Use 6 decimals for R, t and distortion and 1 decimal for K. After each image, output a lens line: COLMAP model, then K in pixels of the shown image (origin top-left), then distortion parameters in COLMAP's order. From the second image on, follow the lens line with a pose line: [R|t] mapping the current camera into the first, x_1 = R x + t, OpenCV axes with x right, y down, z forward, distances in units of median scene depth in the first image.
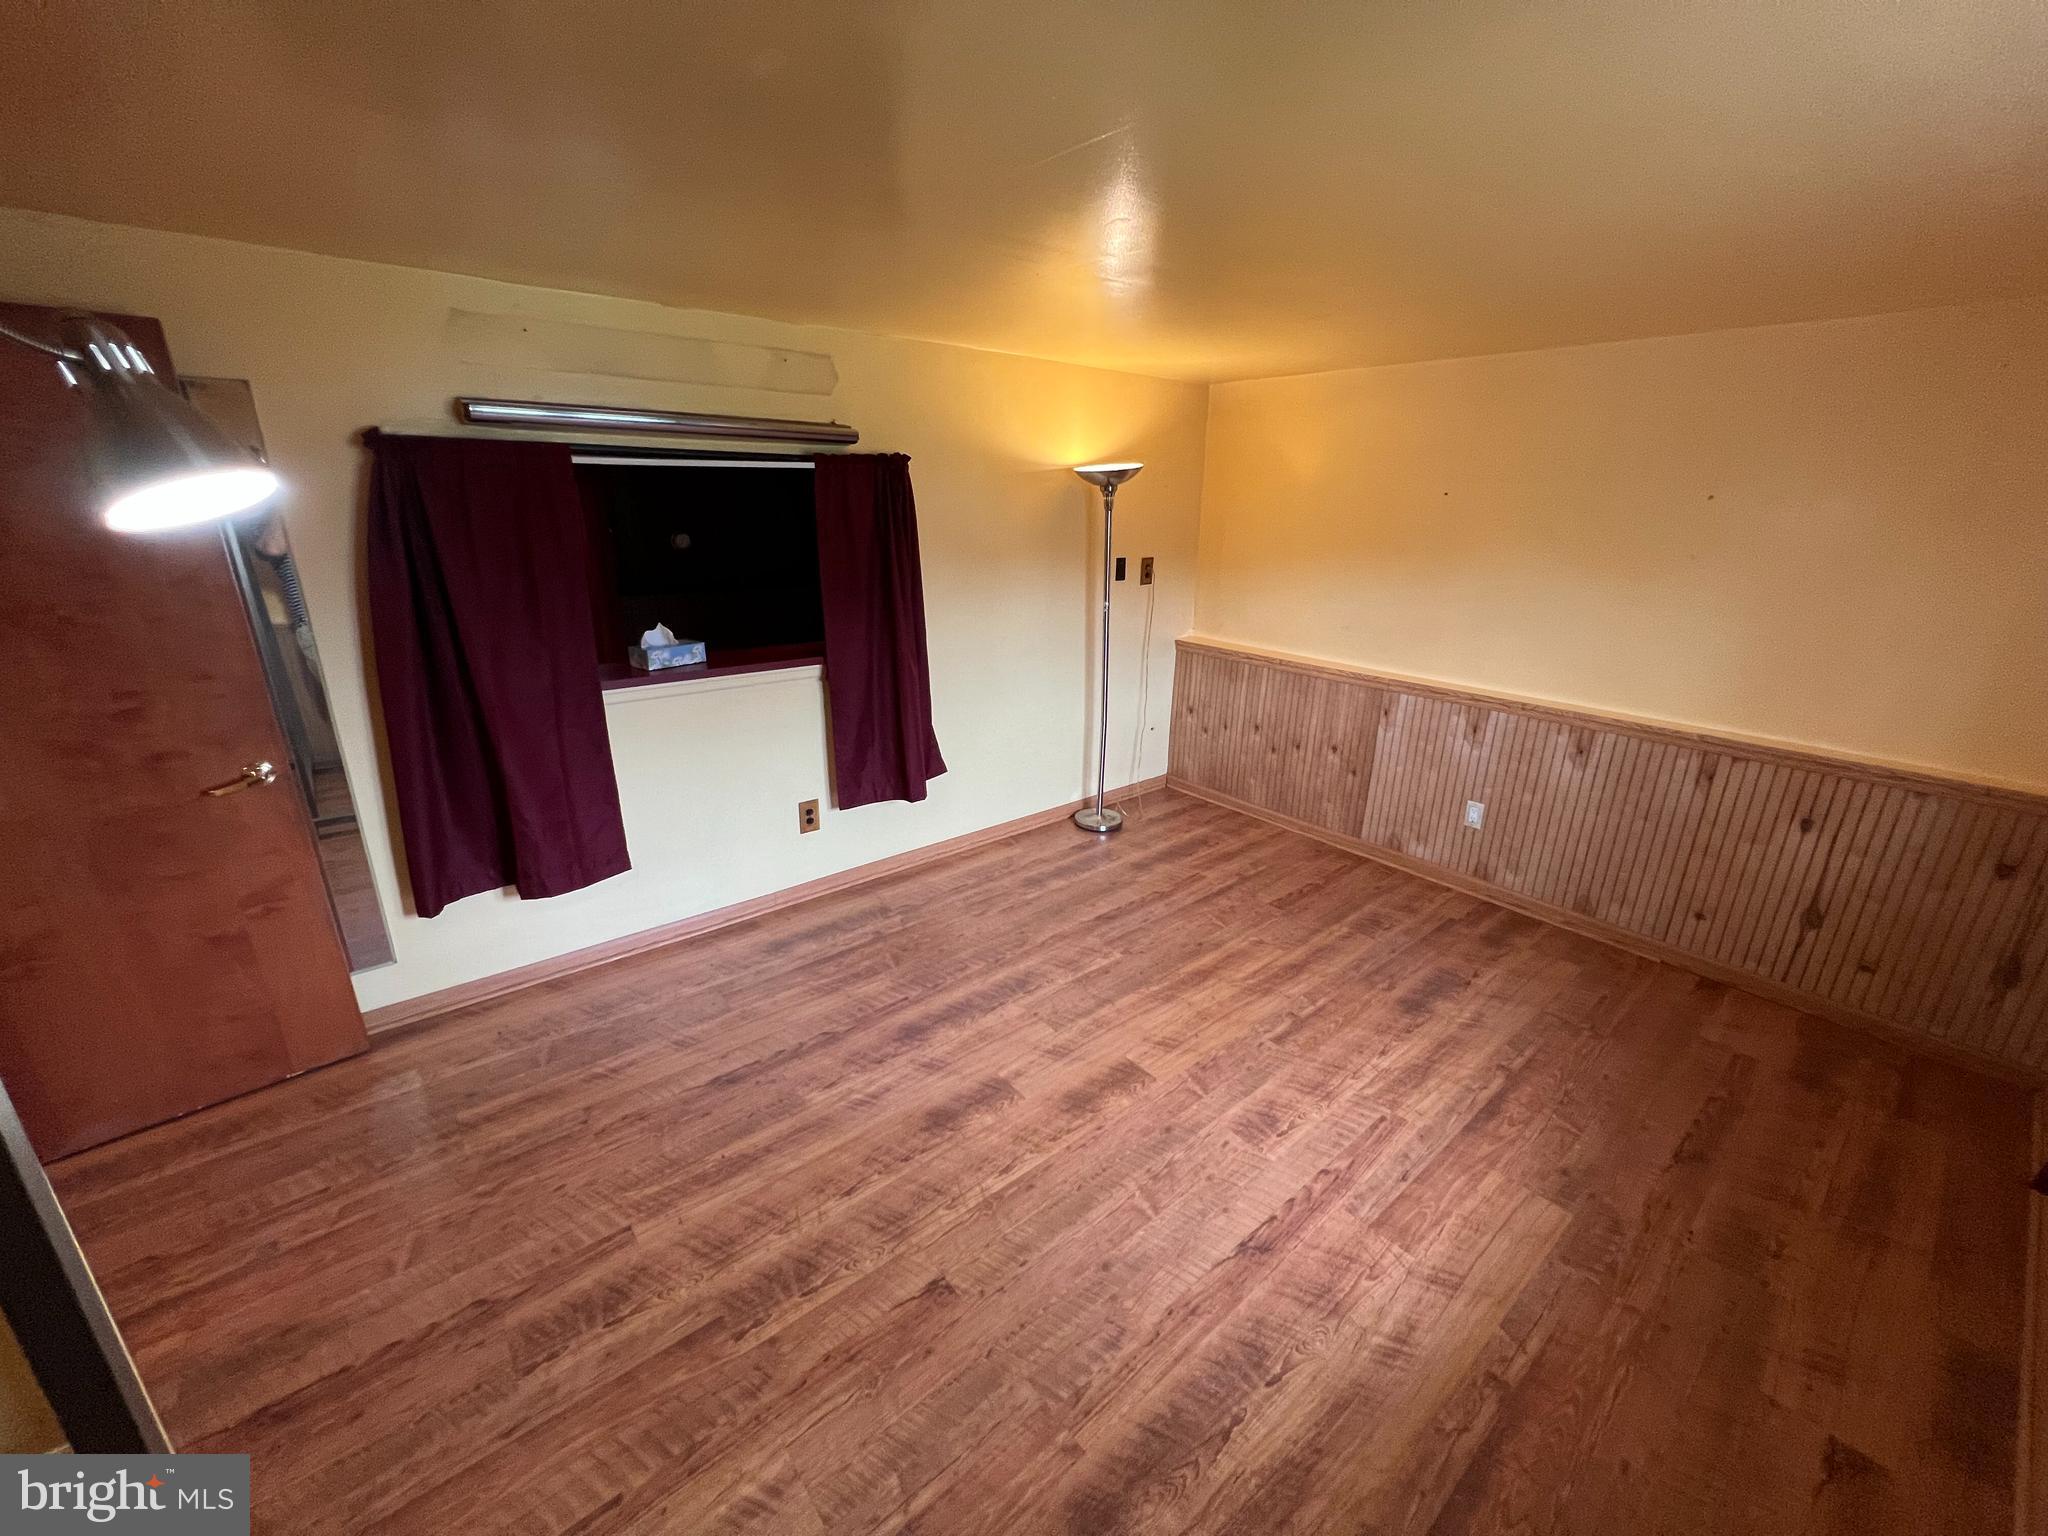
lens RADIAL K [[821.4, 0, 1023.1], [0, 821.4, 769.2], [0, 0, 1]] dist [0.000861, 0.000208]
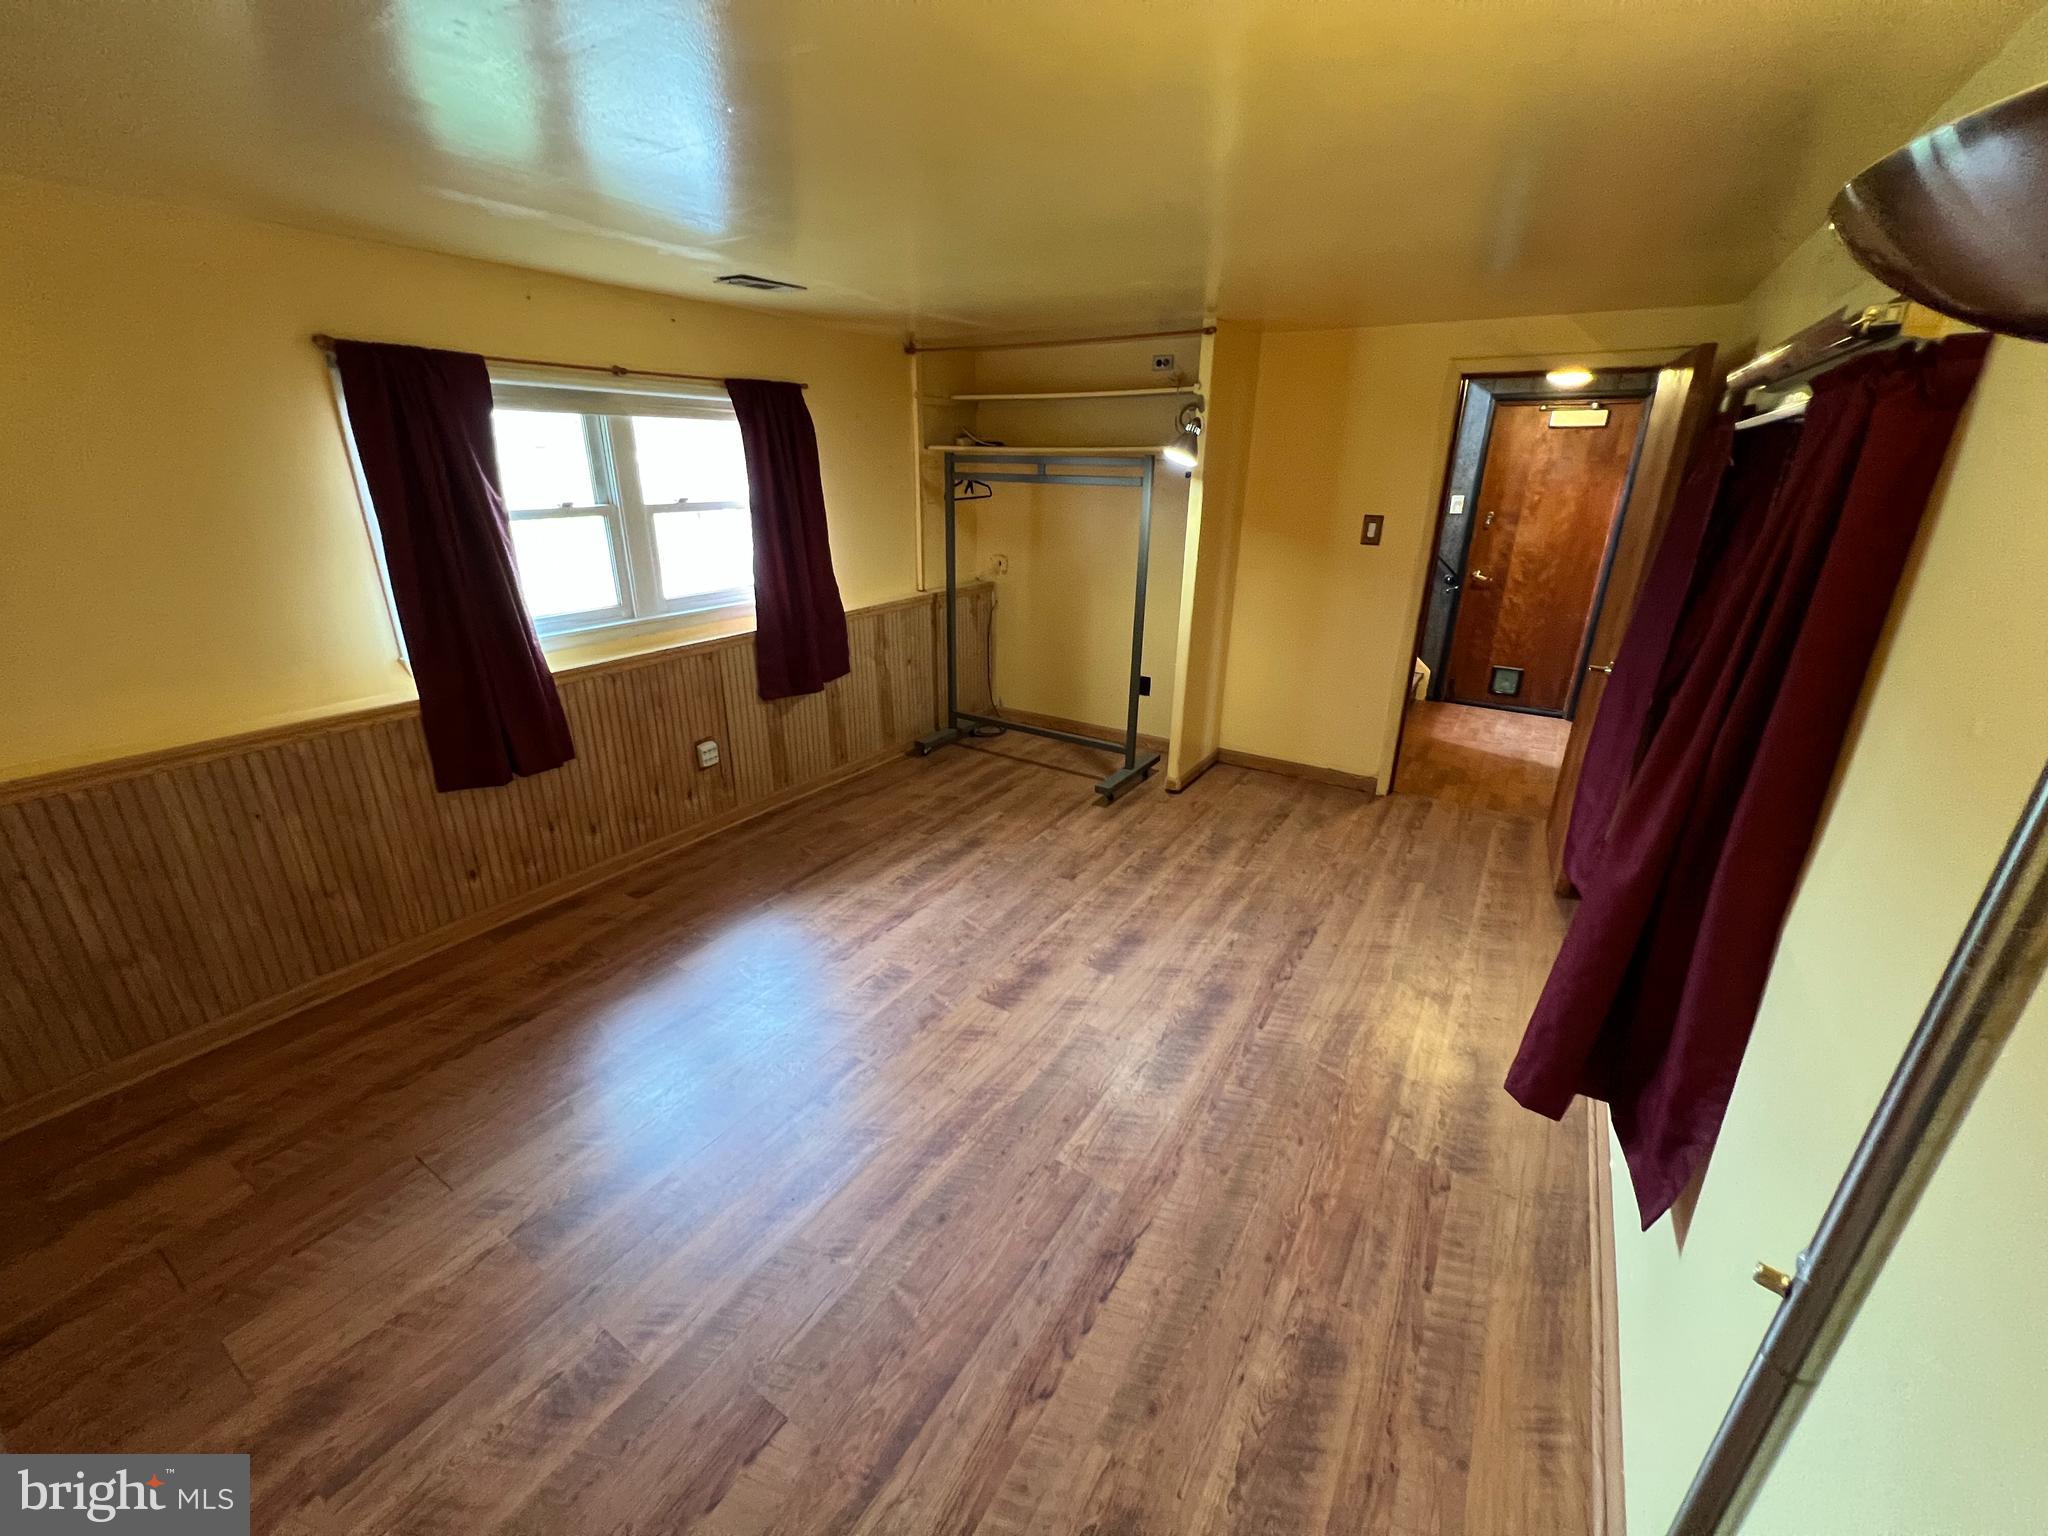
lens RADIAL K [[821.4, 0, 1020.2], [0, 821.4, 766.8], [0, 0, 1]] dist [0.000861, 0.000208]
pose [[-0.952493, 0.083197, -0.292977, 0.416367], [-0.121934, 0.777334, 0.617158, -0.557145], [0.279086, 0.623563, -0.730260, 1.683207]]
